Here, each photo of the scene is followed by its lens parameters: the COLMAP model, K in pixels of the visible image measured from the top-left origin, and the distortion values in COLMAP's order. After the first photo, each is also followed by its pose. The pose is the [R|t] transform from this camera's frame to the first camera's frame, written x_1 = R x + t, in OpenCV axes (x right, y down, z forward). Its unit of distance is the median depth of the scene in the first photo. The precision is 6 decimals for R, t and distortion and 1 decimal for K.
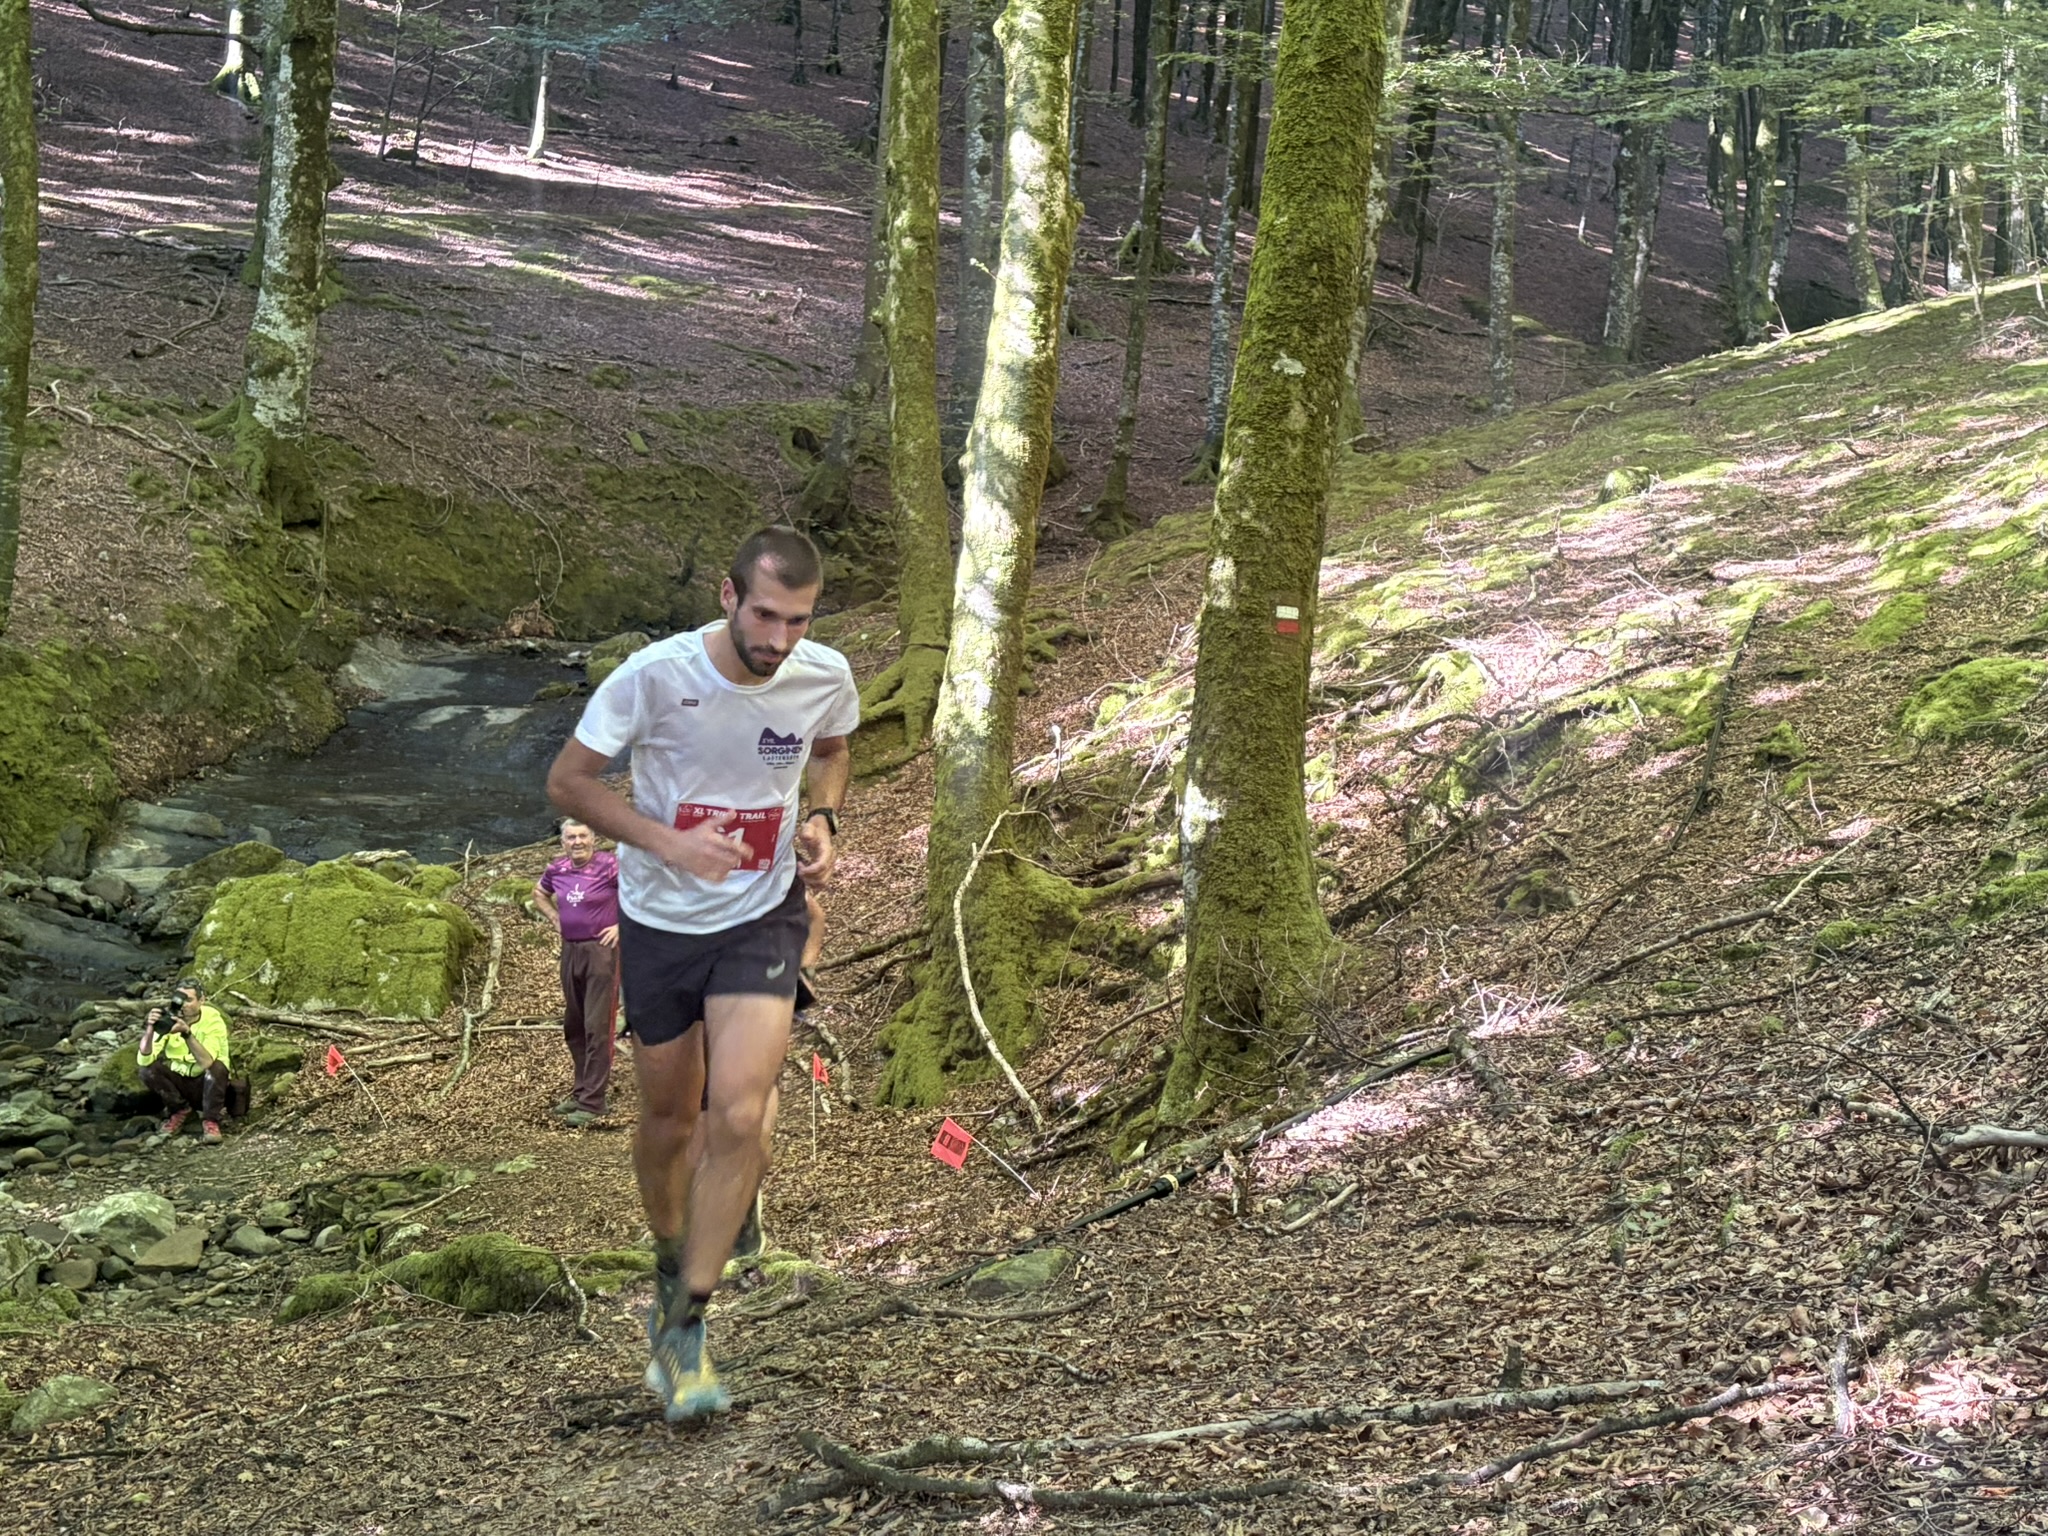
lens RADIAL K [[2704.7, 0, 1027.5], [0, 2704.7, 756.0], [0, 0, 1]] dist [0.073682, 0.000000]
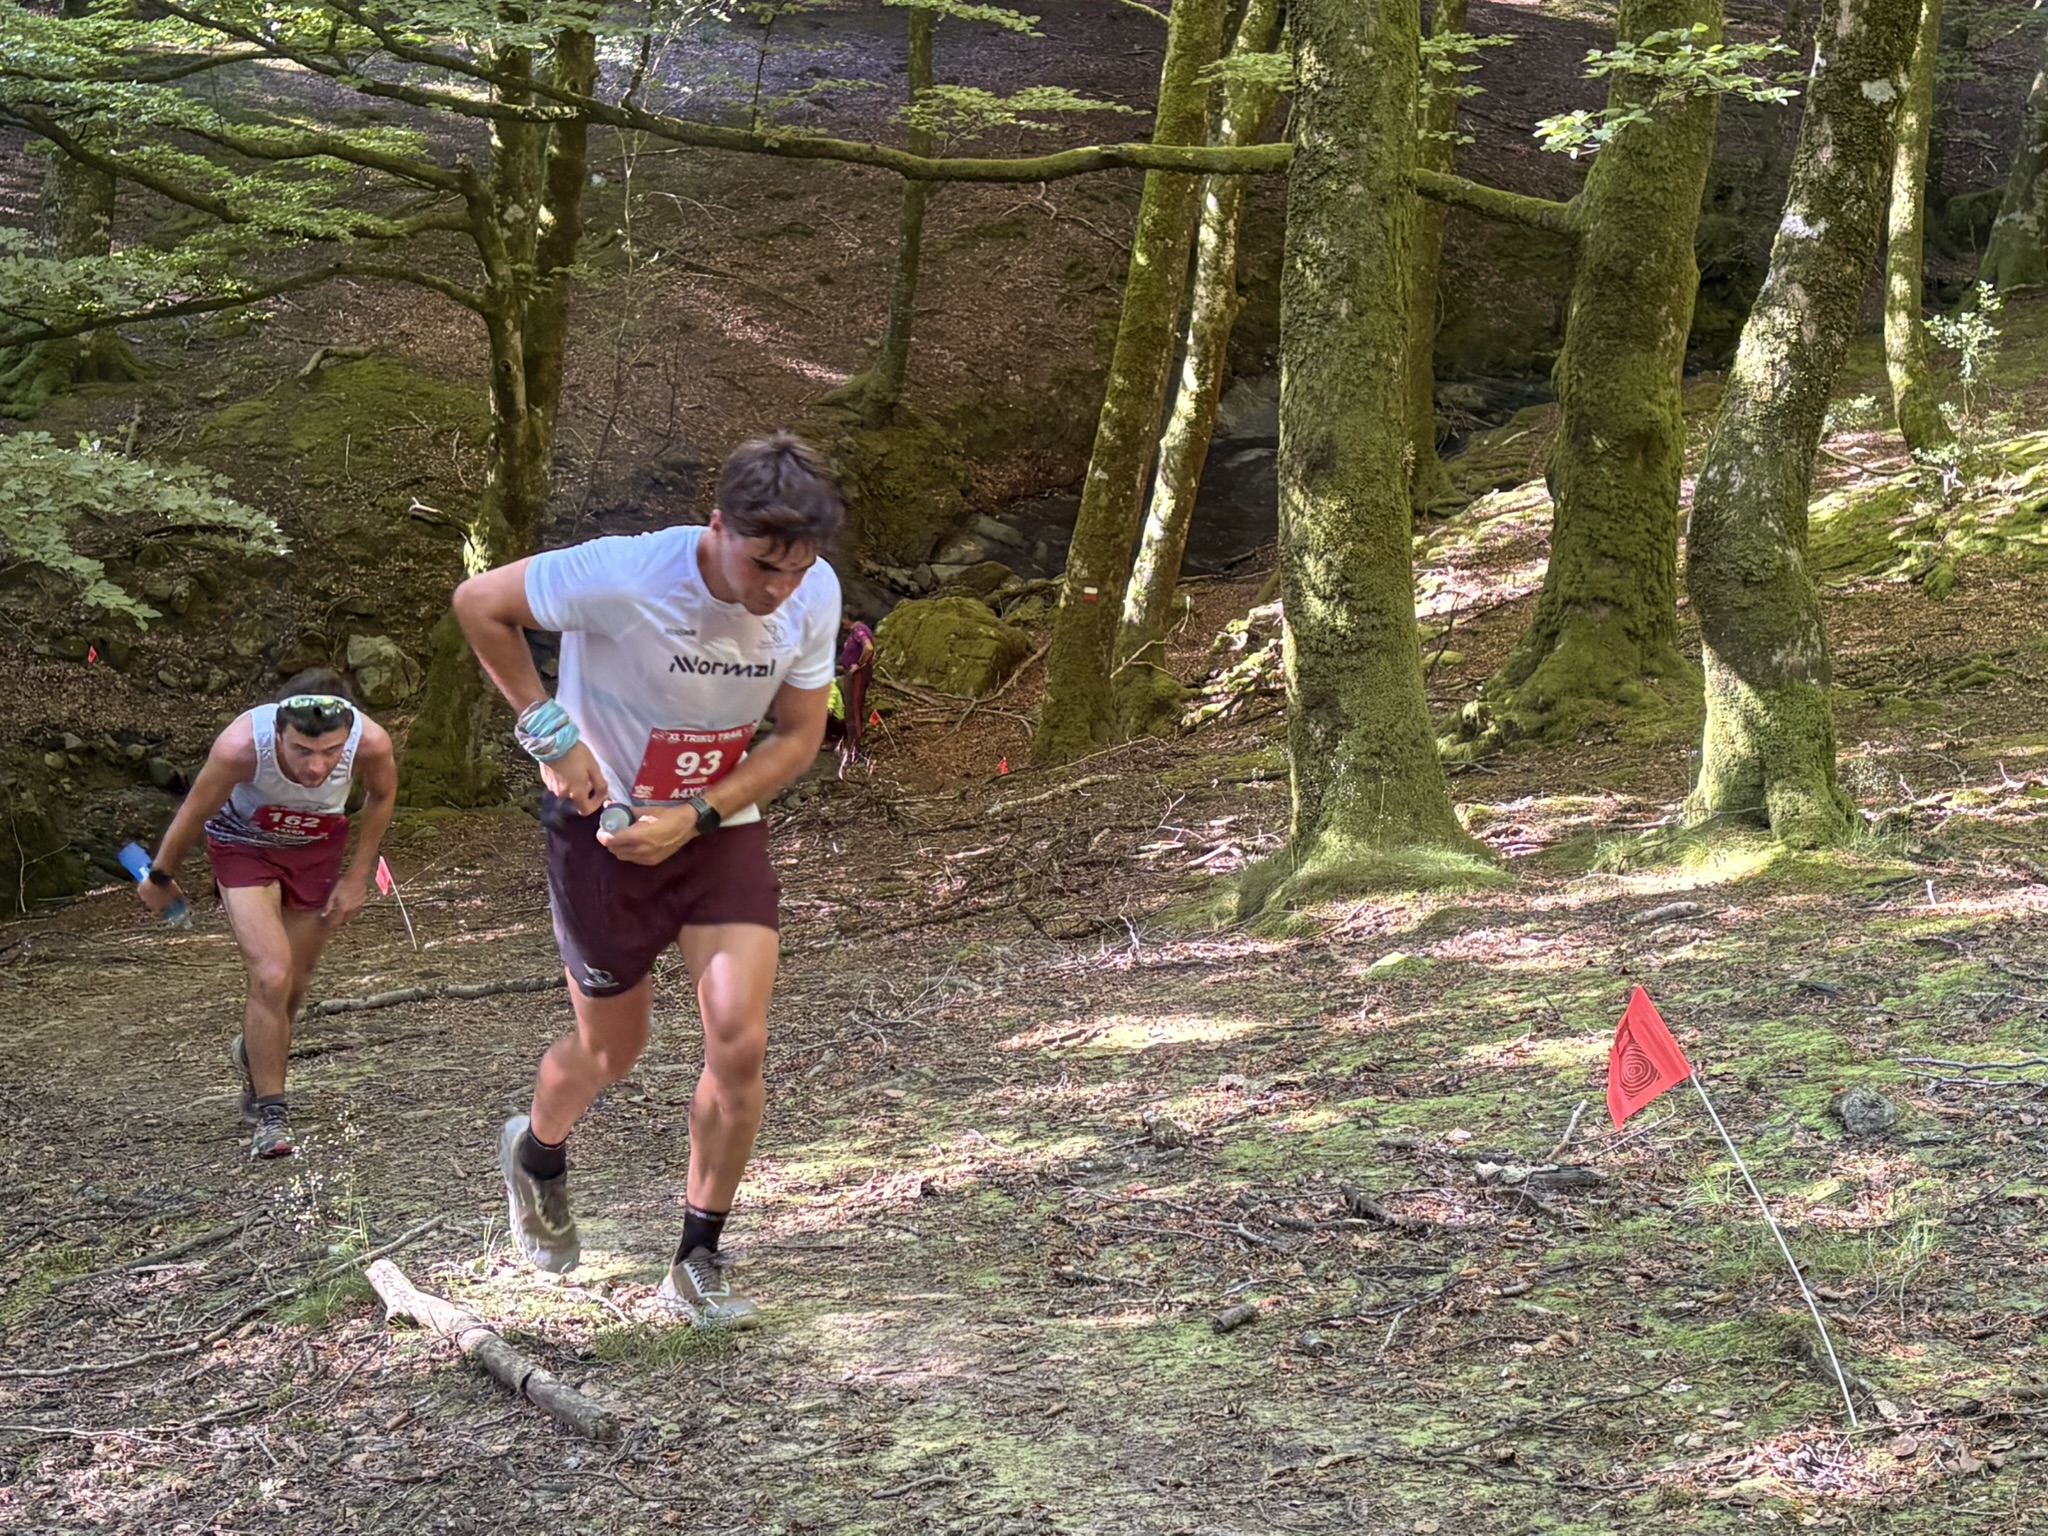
lens RADIAL K [[2949.7, 0, 1017.0], [0, 2949.7, 777.8], [0, 0, 1]] dist [0.038289, 0.000000]
pose [[0.873332, 0.153204, -0.462407, 0.815604], [-0.077422, 0.980844, 0.178748, -0.230104], [0.480934, -0.120305, 0.868464, -0.767629]]
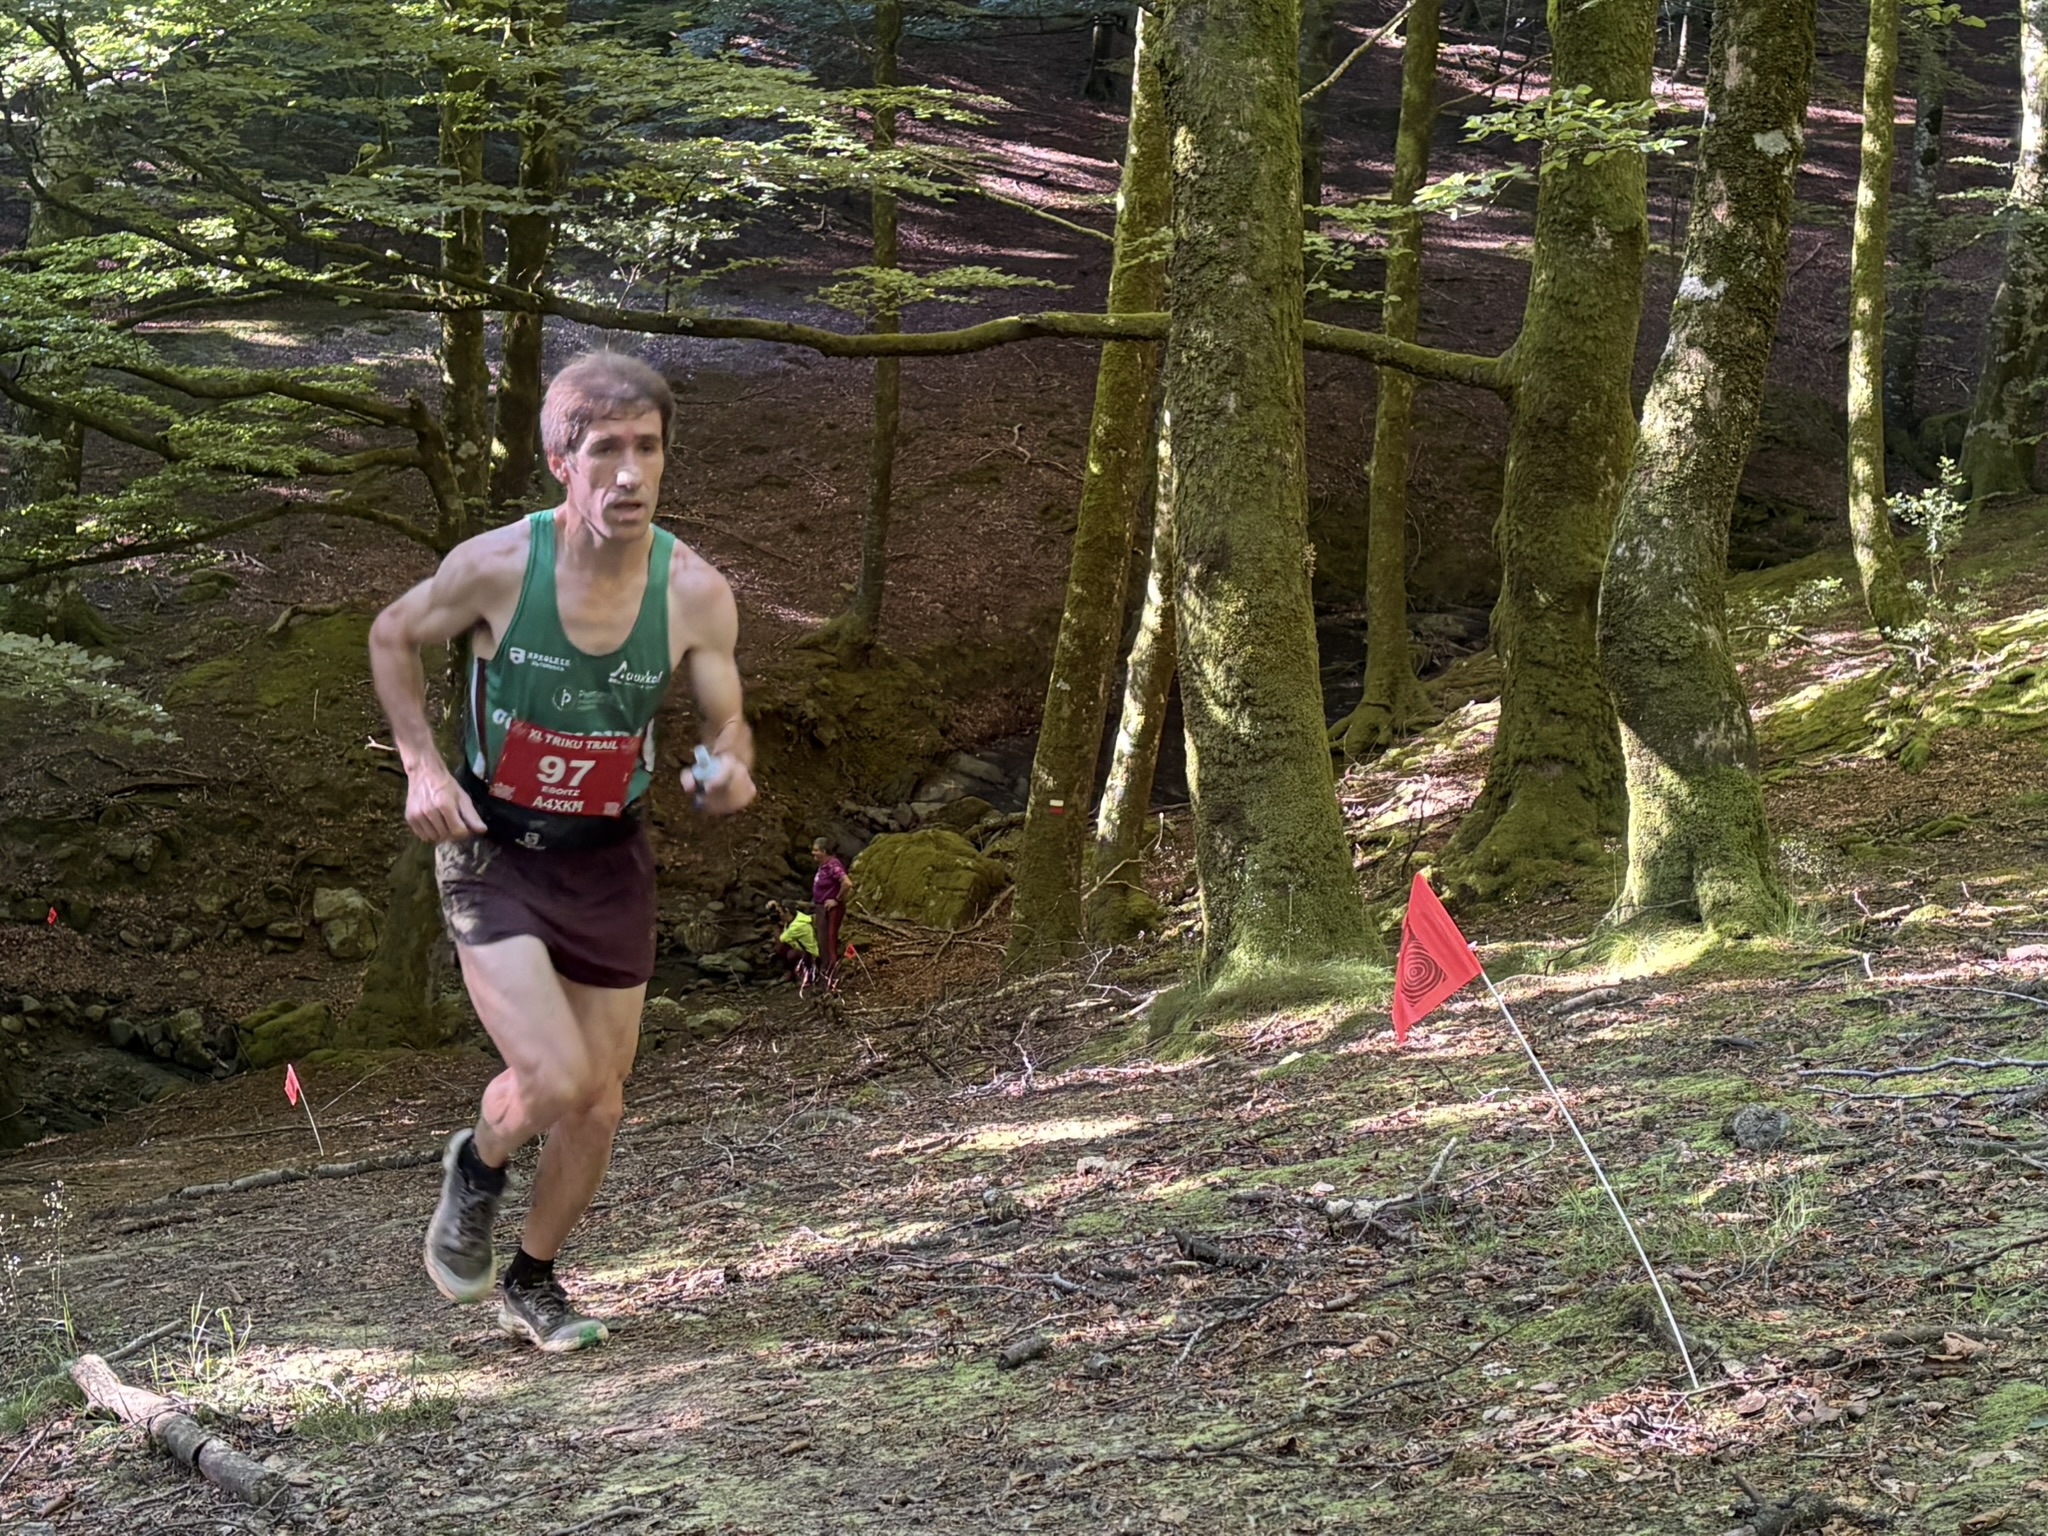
lens RADIAL K [[2949.7, 0, 1026.9], [0, 2949.7, 777.5], [0, 0, 1]] dist [0.038289, 0.000000]
pose [[0.876479, 0.080776, -0.474615, 0.824830], [-0.044569, 0.995205, 0.087071, -0.193721], [0.479372, -0.055163, 0.875876, -0.722914]]
